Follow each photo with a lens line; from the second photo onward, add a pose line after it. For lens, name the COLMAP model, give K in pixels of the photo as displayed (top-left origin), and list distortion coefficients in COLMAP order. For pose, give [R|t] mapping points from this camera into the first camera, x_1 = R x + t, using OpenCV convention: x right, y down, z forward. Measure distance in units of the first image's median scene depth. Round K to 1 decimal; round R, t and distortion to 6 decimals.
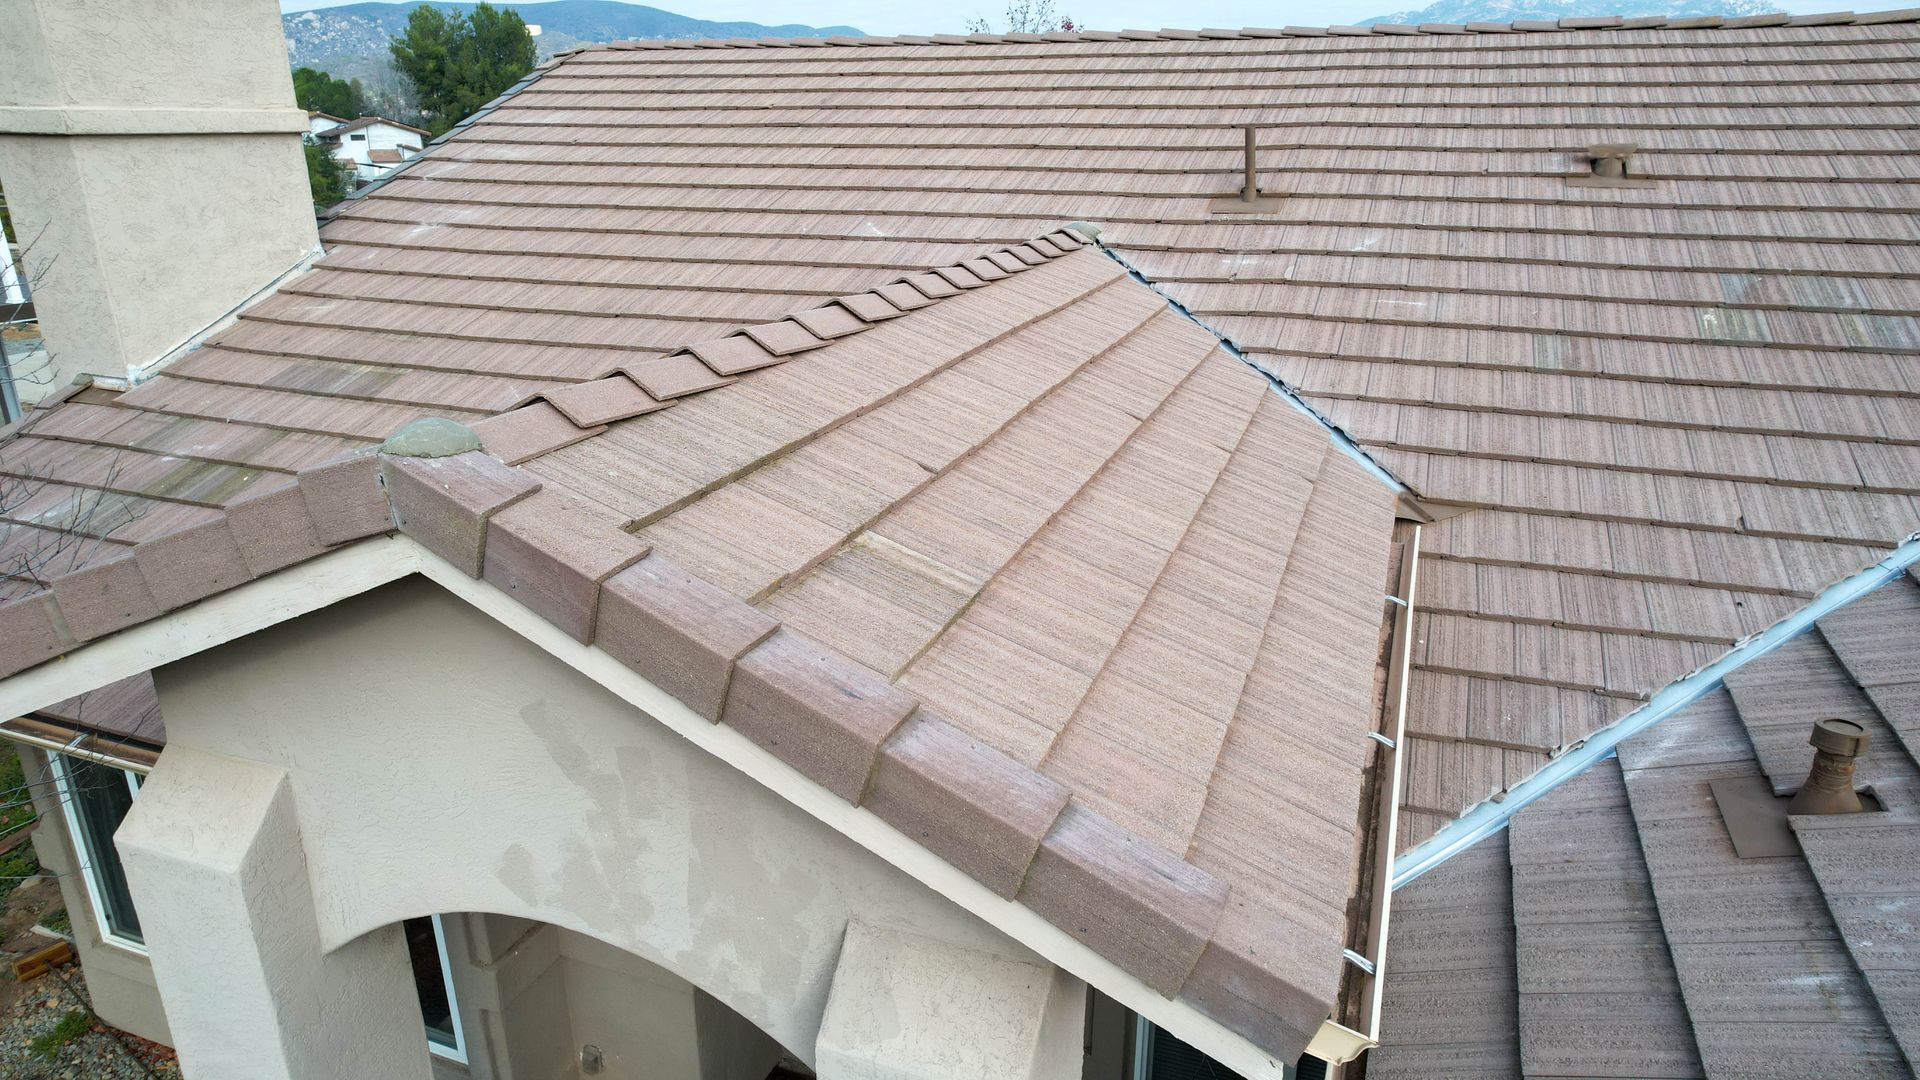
lens RADIAL K [[1227.2, 0, 967.6], [0, 1227.2, 543.4], [0, 0, 1]] dist [-0.081523, 0.078259]
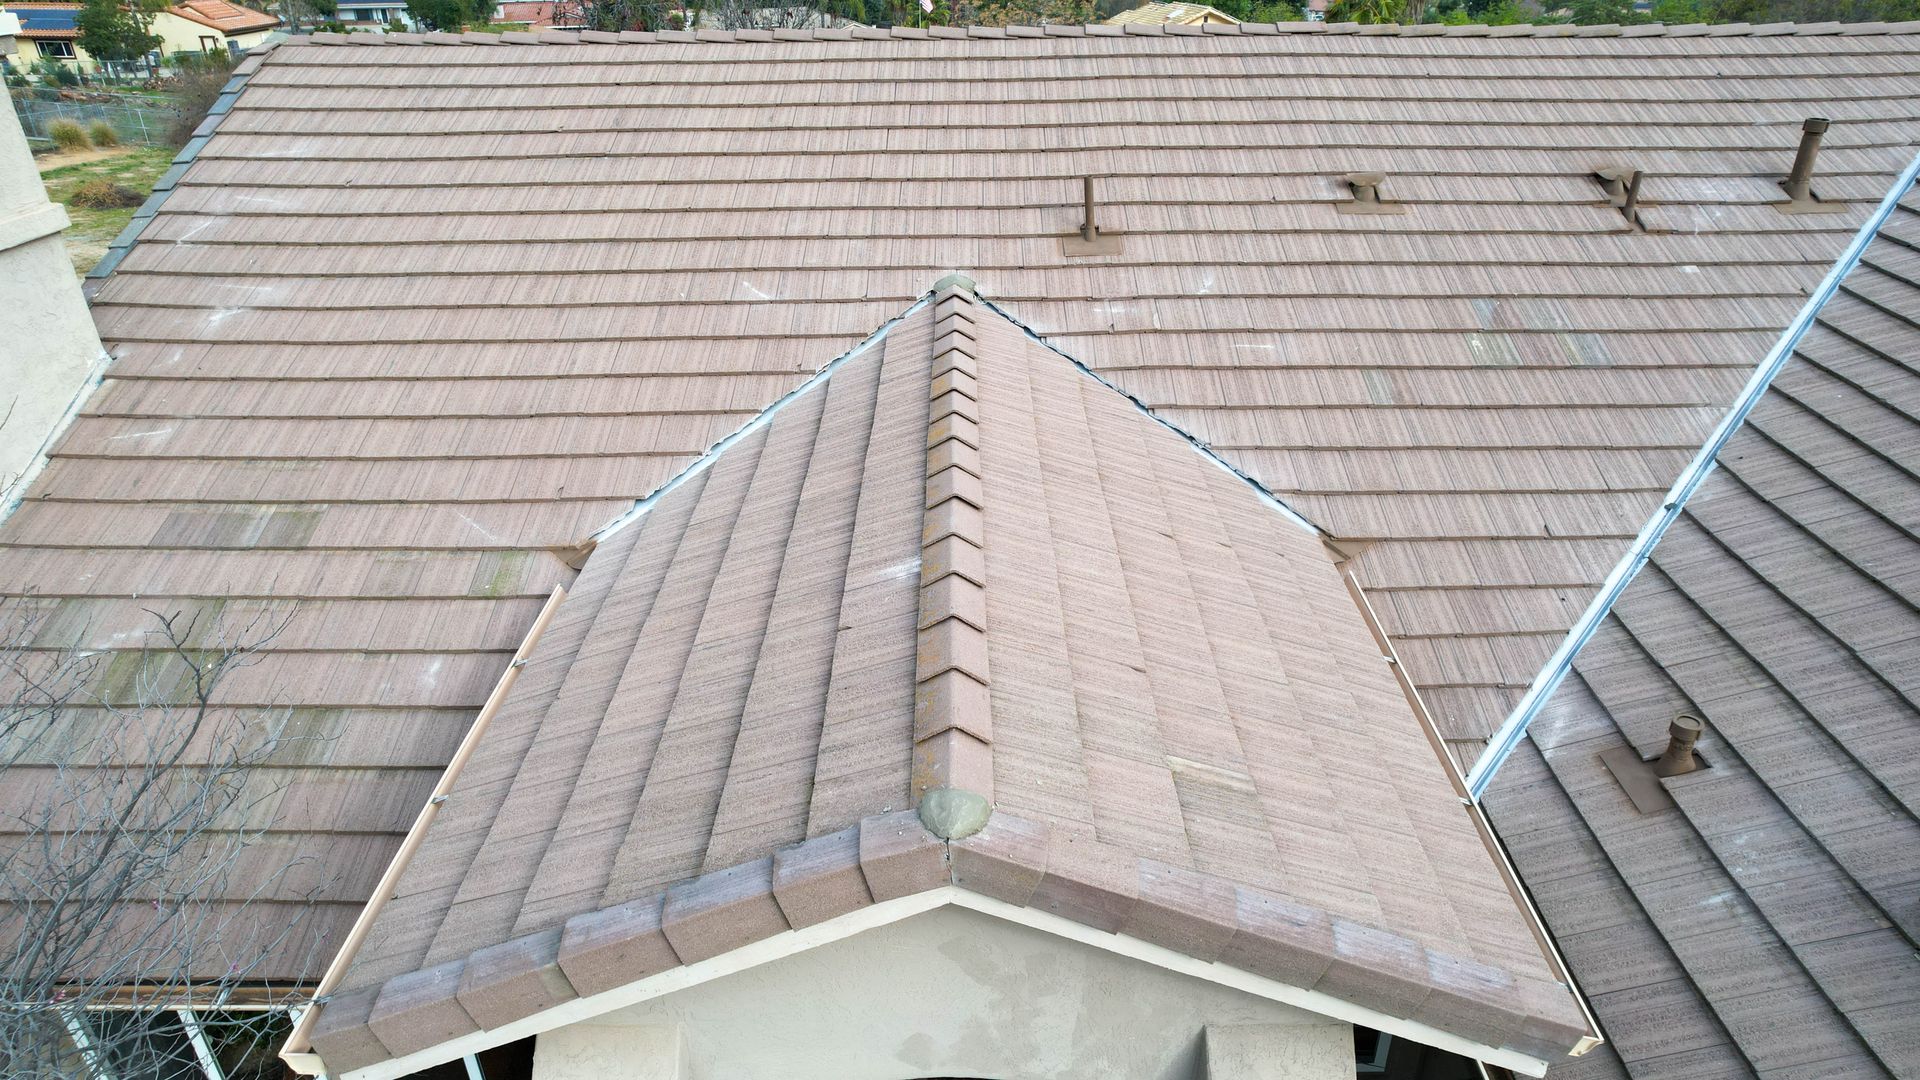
lens RADIAL K [[1230.2, 0, 967.8], [0, 1230.2, 547.1], [0, 0, 1]] dist [-0.070172, 0.065395]
pose [[0.935863, -0.171250, 0.307950, -0.333203], [0.123312, 0.977865, 0.169039, -0.246639], [-0.330081, -0.120224, 0.936265, -0.088667]]
